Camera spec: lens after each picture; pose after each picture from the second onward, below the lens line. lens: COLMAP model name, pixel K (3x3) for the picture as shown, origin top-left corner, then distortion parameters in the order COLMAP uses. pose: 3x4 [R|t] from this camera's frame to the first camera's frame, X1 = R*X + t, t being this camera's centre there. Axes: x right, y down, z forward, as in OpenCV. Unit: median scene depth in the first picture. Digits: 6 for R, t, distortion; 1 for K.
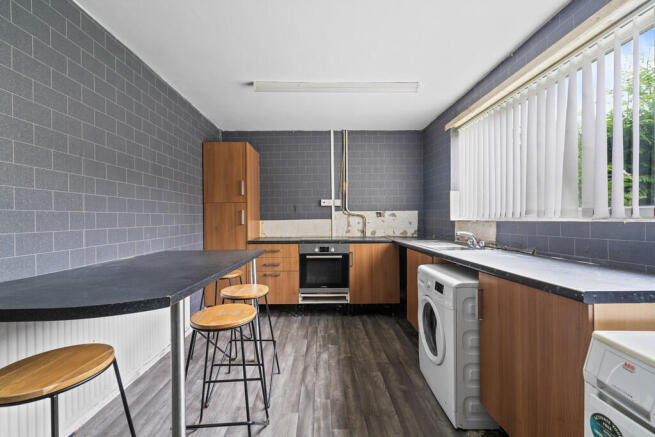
lens RADIAL K [[263.3, 0, 328.7], [0, 263.3, 224.8], [0, 0, 1]] dist [-0.000543, 0.000031]
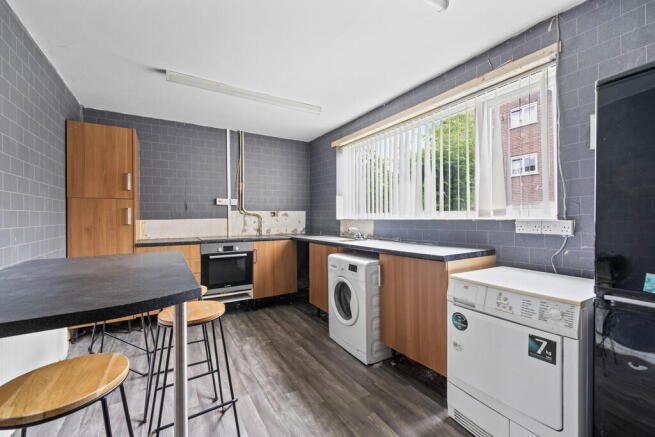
lens RADIAL K [[263.3, 0, 328.7], [0, 263.3, 224.8], [0, 0, 1]] dist [-0.000543, 0.000031]
pose [[0.866422, -0.012282, 0.499161, -0.193006], [0.011705, 0.999922, 0.004286, 0.003138], [-0.499175, 0.002129, 0.866499, -0.064561]]
